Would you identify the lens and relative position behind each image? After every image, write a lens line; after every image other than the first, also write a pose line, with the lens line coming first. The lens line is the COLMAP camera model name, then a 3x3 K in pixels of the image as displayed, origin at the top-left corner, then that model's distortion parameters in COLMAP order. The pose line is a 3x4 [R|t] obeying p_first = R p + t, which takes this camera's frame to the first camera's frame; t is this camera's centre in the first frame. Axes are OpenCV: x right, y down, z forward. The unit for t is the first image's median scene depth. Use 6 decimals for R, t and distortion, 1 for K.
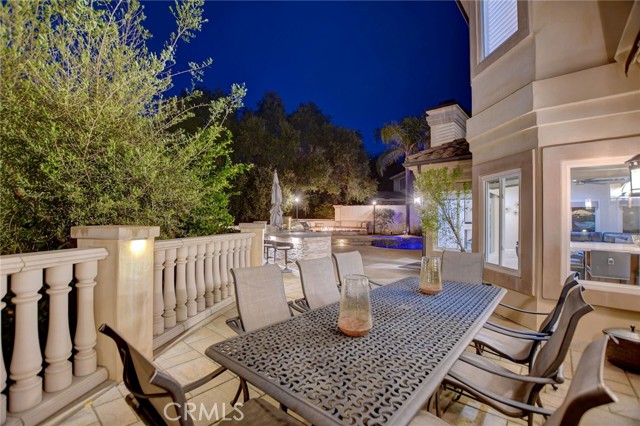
lens RADIAL K [[281.3, 0, 321.2], [0, 281.3, 217.8], [0, 0, 1]] dist [-0.026950, -0.000546]
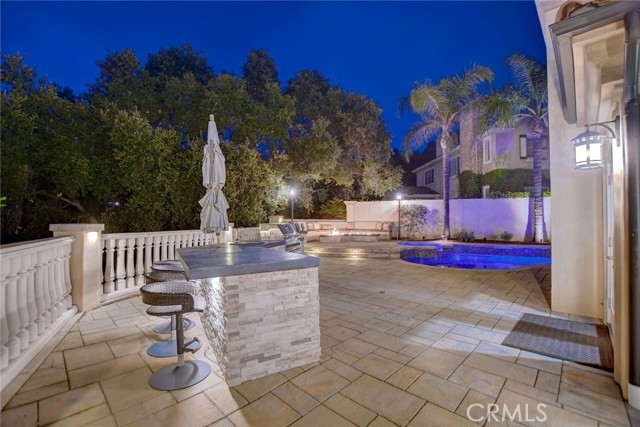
lens RADIAL K [[281.3, 0, 320.1], [0, 281.3, 212.9], [0, 0, 1]] dist [-0.026950, -0.000546]
pose [[0.998331, -0.006675, -0.057361, 0.023115], [0.005538, 0.999785, -0.019958, 0.002512], [0.057482, 0.019607, 0.998154, 0.257996]]
